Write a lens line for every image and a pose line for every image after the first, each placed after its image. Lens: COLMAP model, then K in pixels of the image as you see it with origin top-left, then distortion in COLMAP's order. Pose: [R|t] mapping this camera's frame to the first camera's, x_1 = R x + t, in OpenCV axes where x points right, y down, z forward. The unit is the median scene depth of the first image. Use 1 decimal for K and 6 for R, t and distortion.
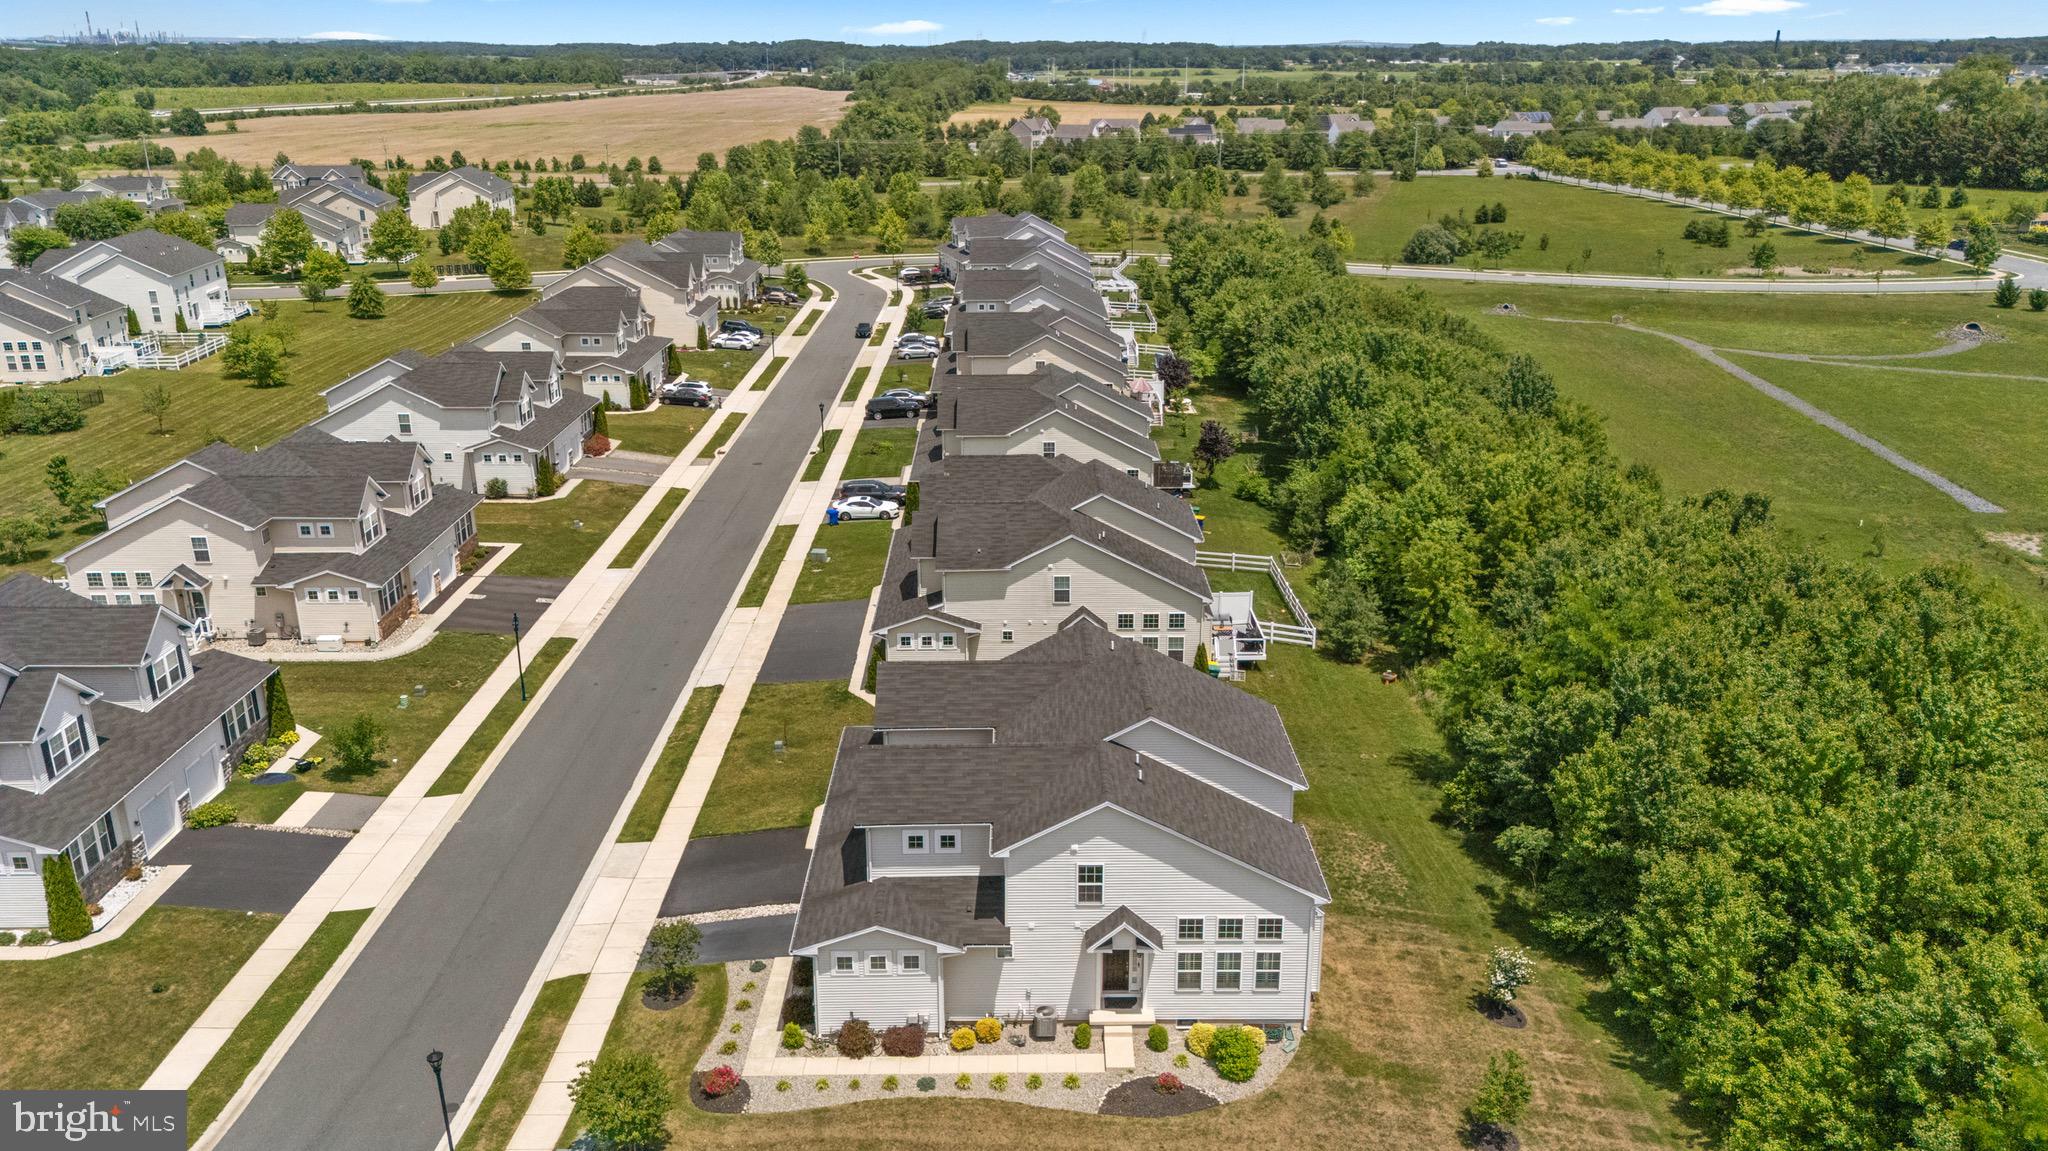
lens RADIAL K [[1542.5, 0, 1033.3], [0, 1542.5, 549.5], [0, 0, 1]] dist [0.080373, -0.098512]
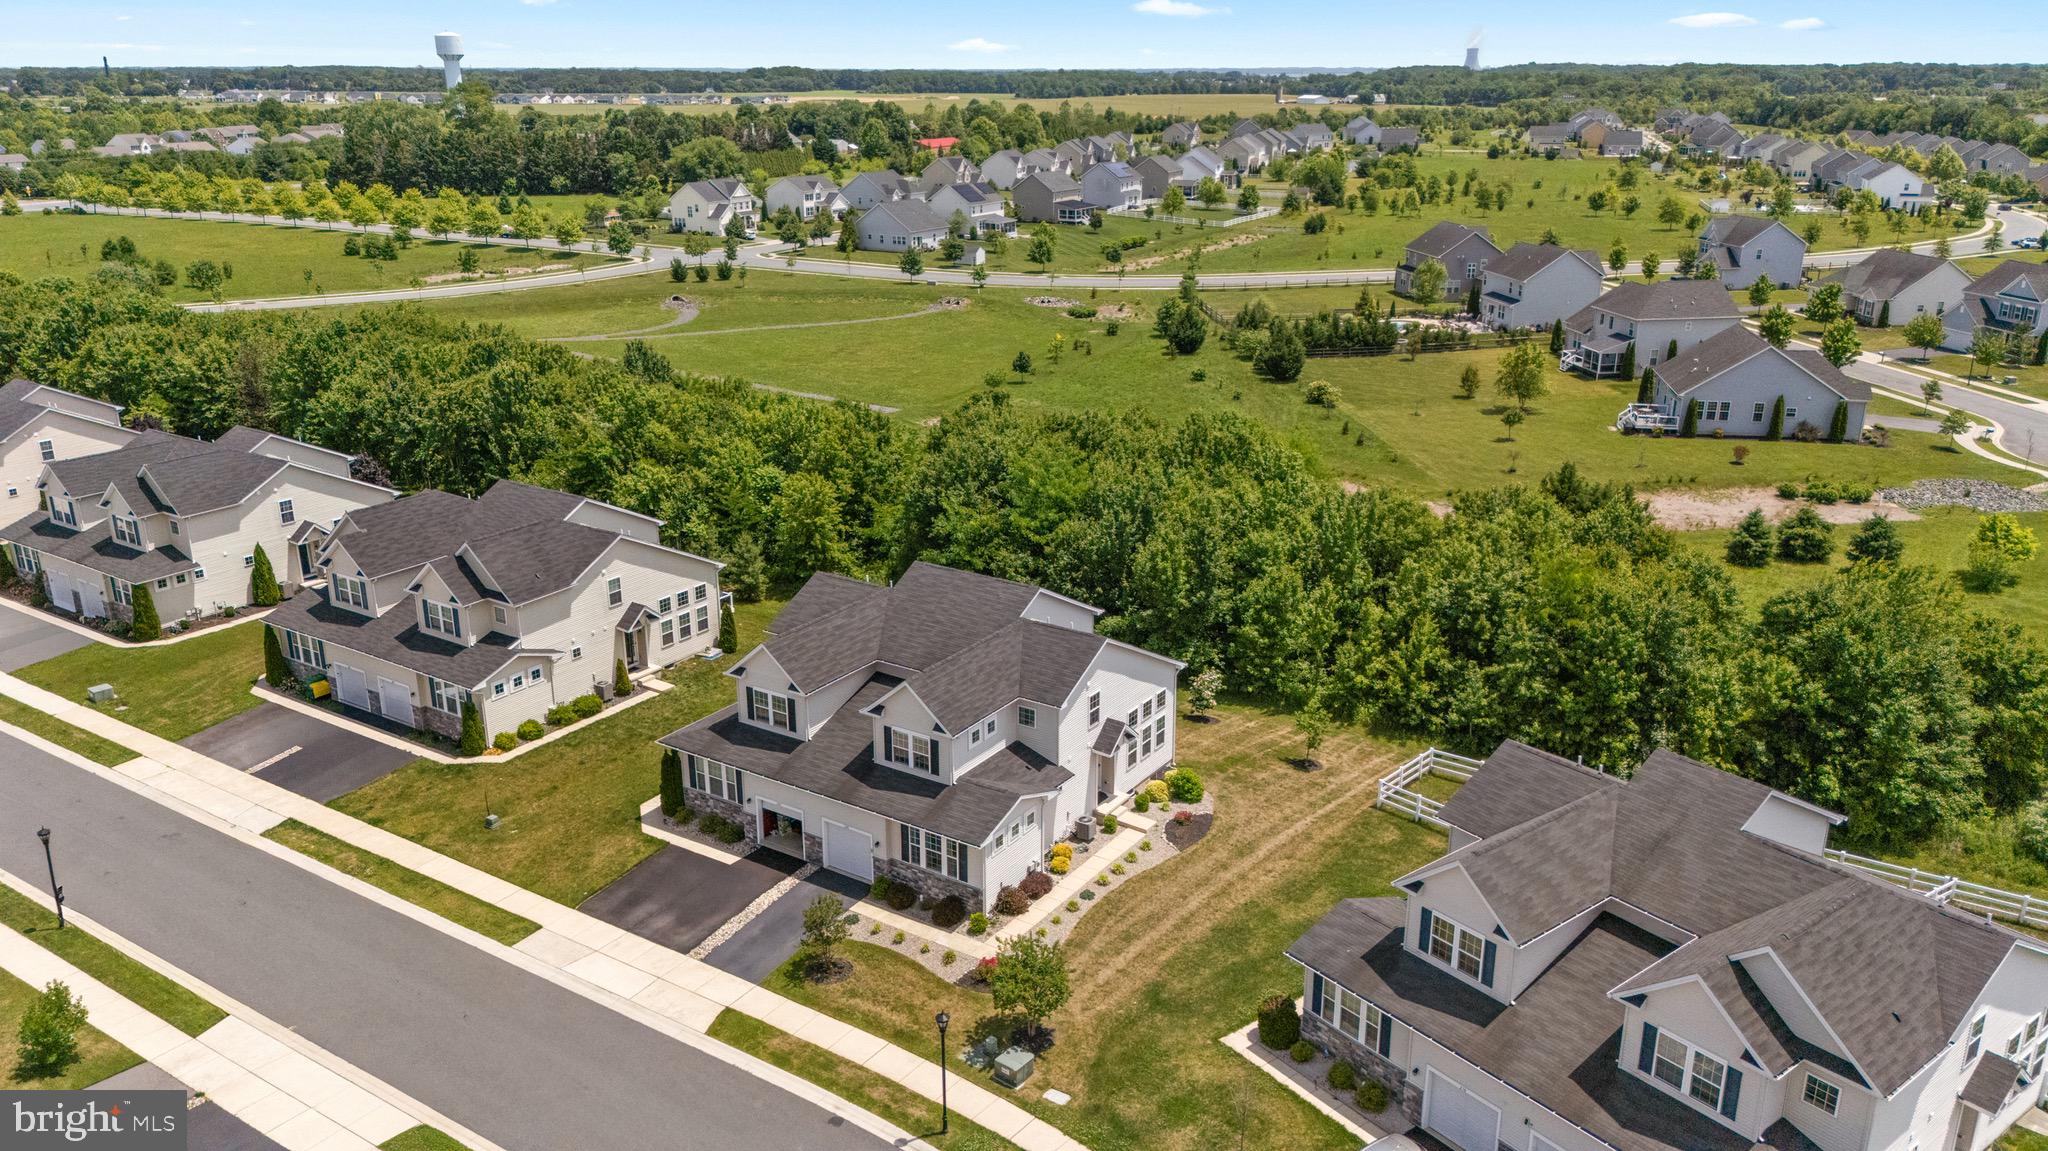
lens RADIAL K [[1484.5, 0, 1031.9], [0, 1484.5, 567.0], [0, 0, 1]] dist [0.078740, -0.088730]
pose [[0.566814, -0.256628, 0.782856, -0.920703], [0.252653, 0.958605, 0.131311, -0.077522], [-0.784148, 0.123362, 0.608189, 0.251841]]
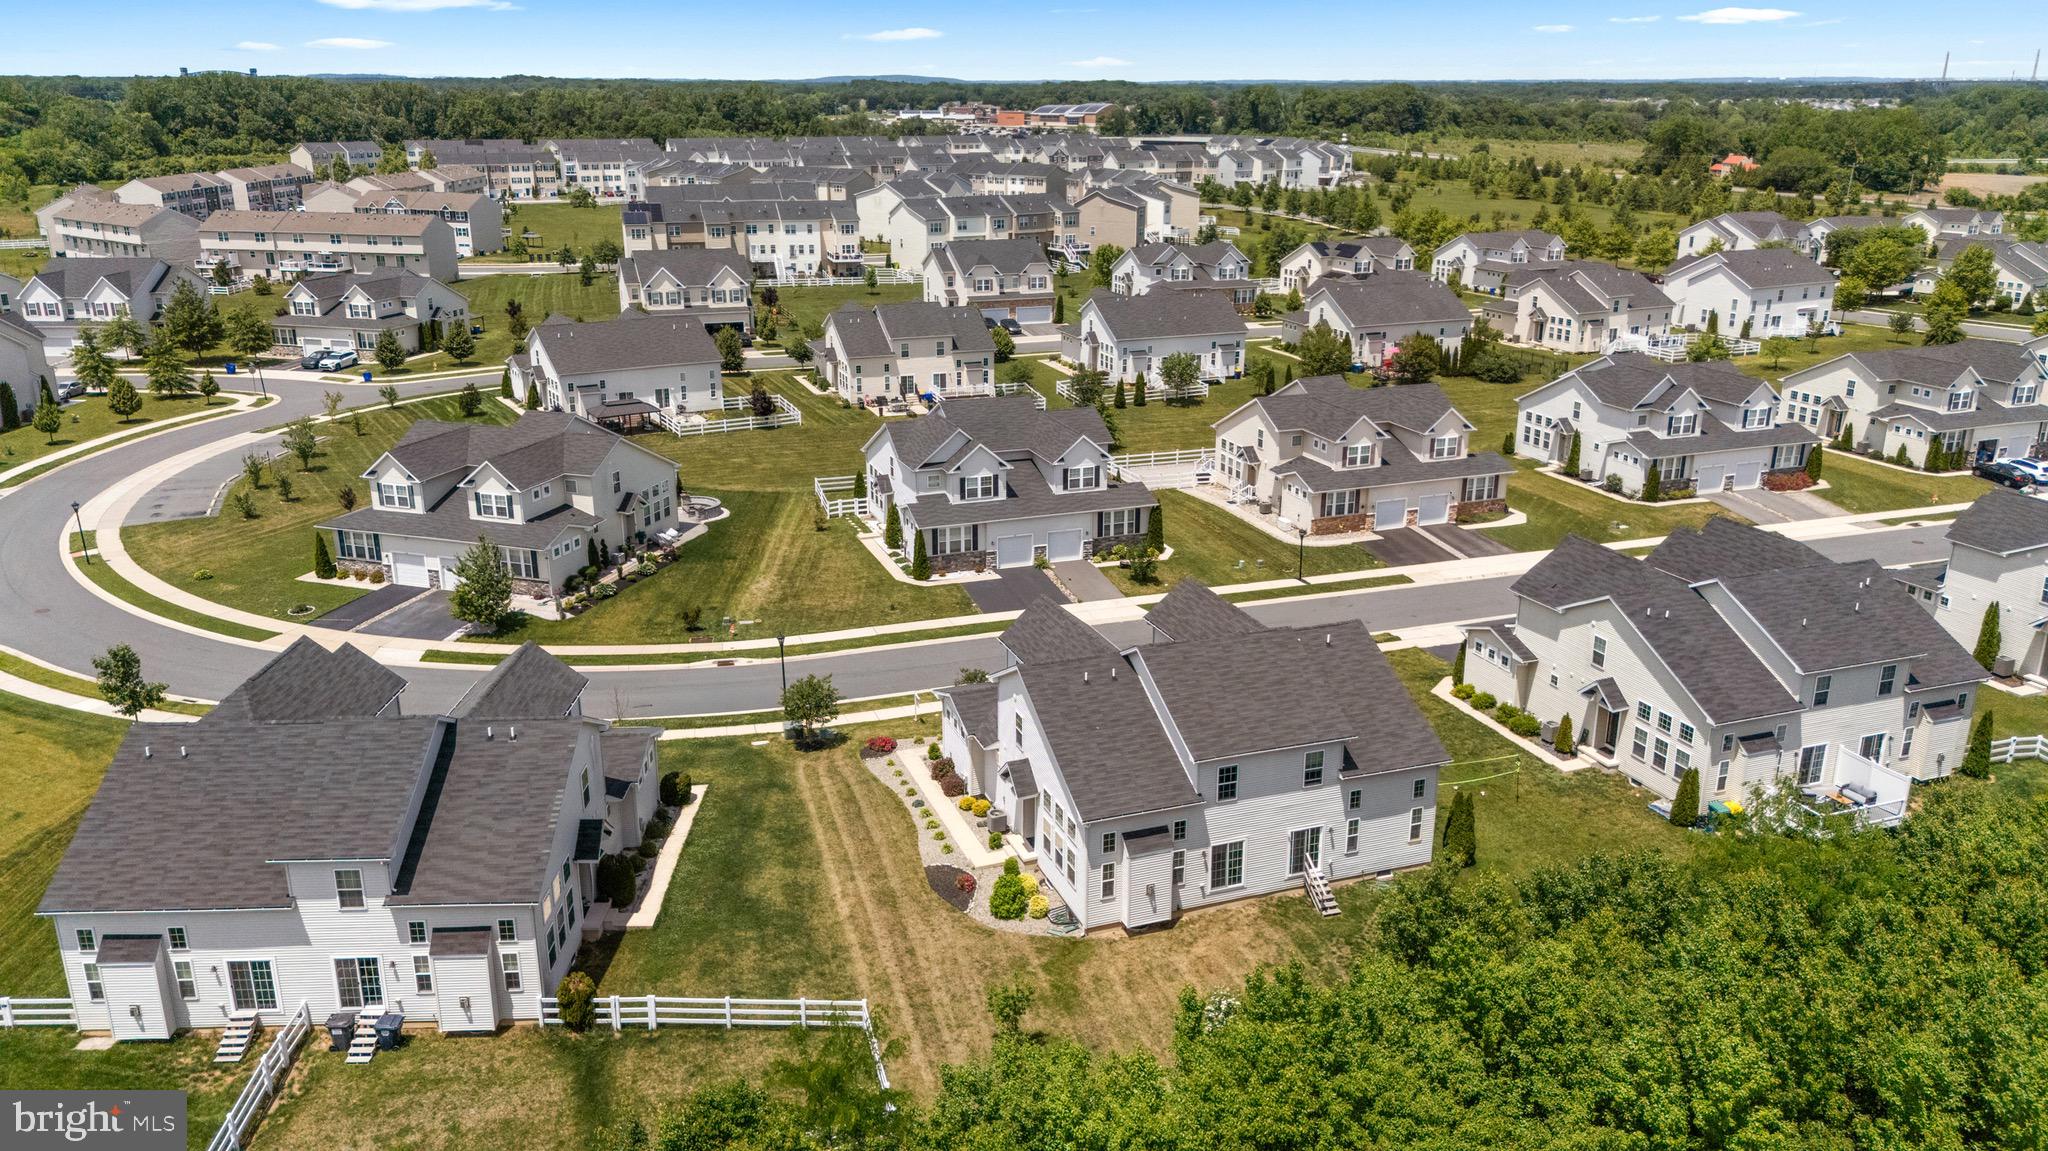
lens RADIAL K [[1507.4, 0, 1030.6], [0, 1507.4, 567.3], [0, 0, 1]] dist [0.084104, -0.093114]
pose [[0.334666, 0.286353, -0.897775, 1.092008], [-0.292535, 0.937213, 0.189883, -0.147038], [0.895780, 0.199083, 0.397422, 0.469455]]
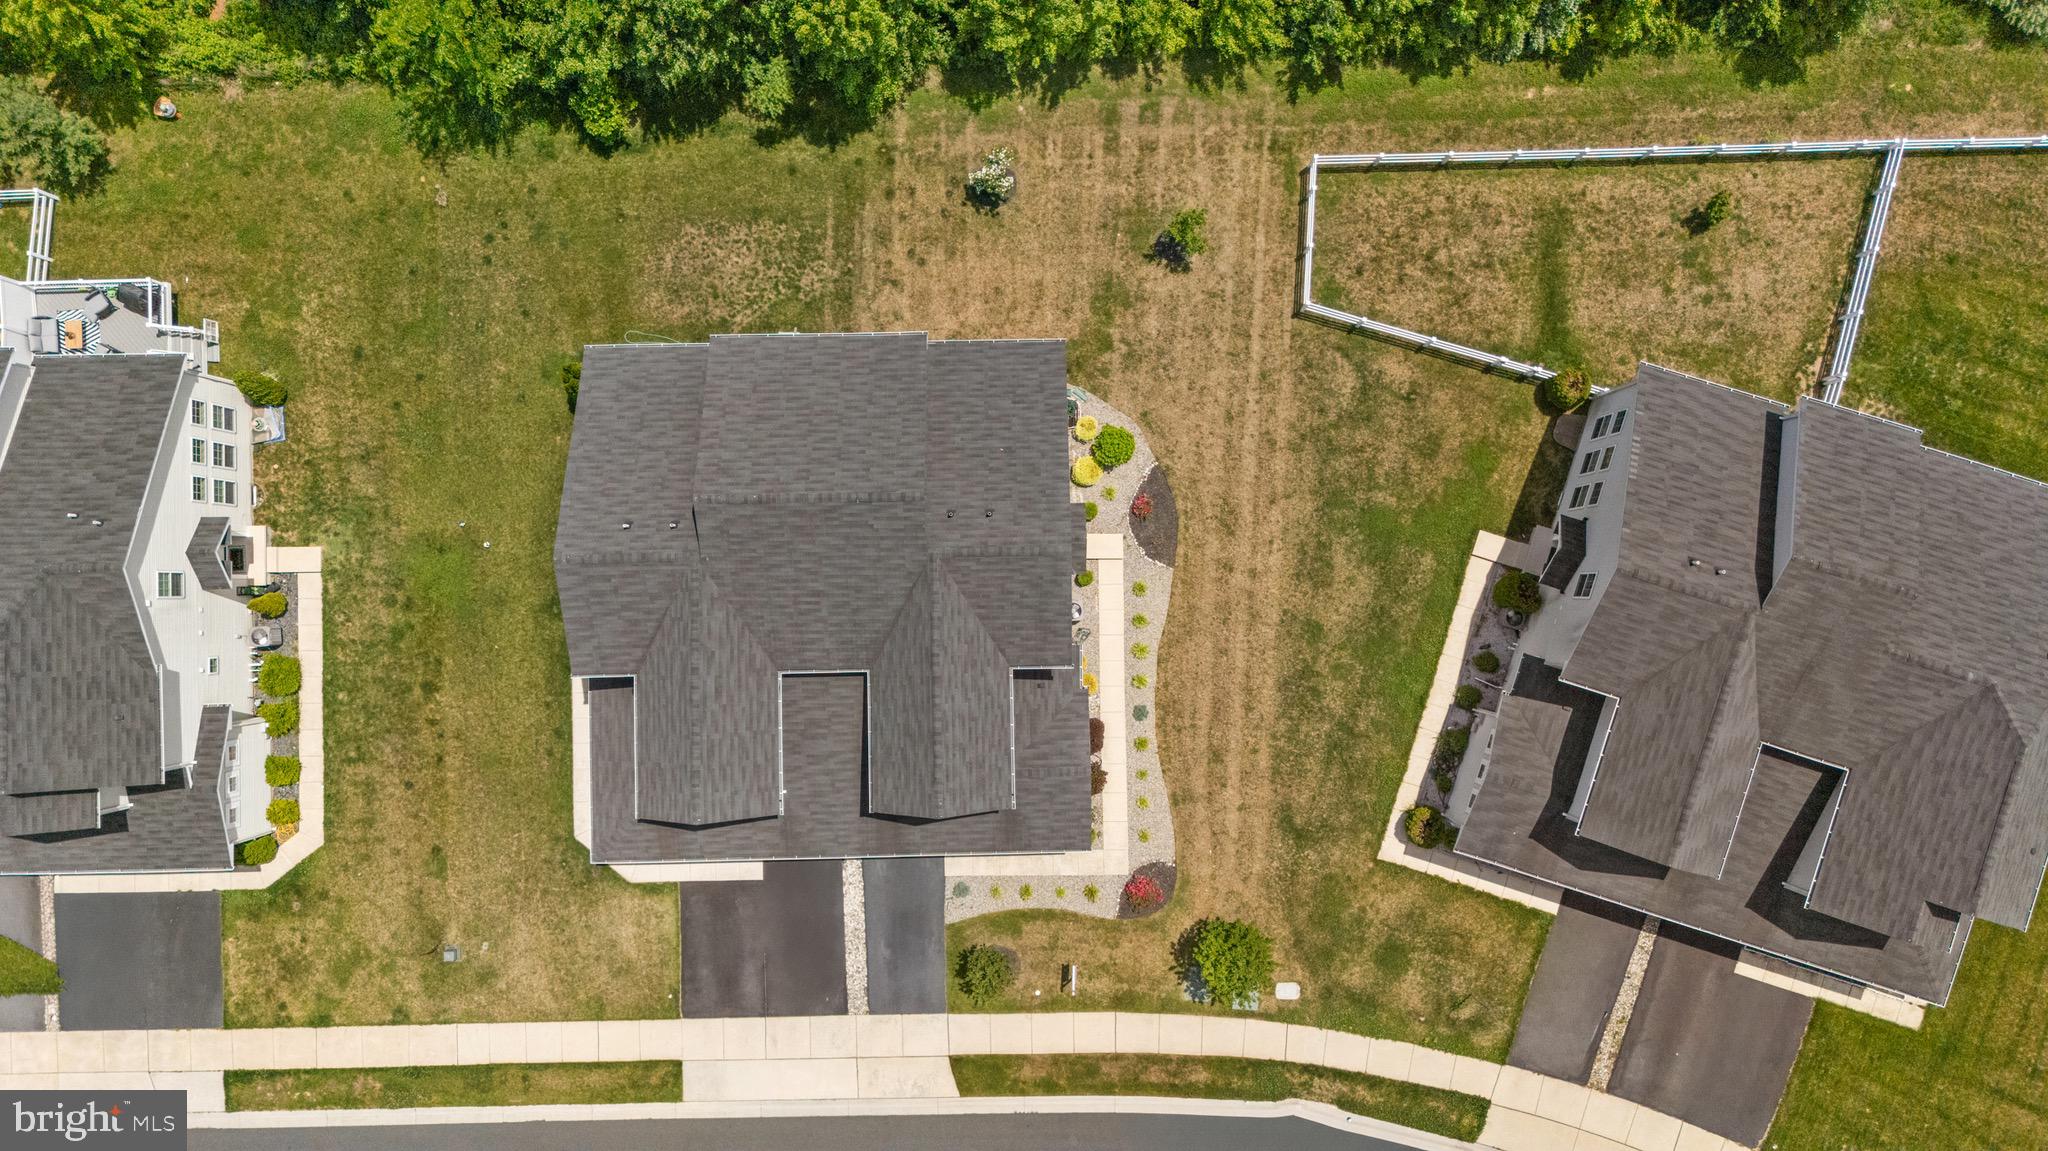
lens RADIAL K [[1484.5, 0, 1031.9], [0, 1484.5, 567.0], [0, 0, 1]] dist [0.078740, -0.088730]
pose [[0.000208, -0.999873, 0.015919, 0.021840], [0.310975, 0.015194, 0.950297, -0.707588], [-0.950418, 0.004753, 0.310939, 0.690431]]
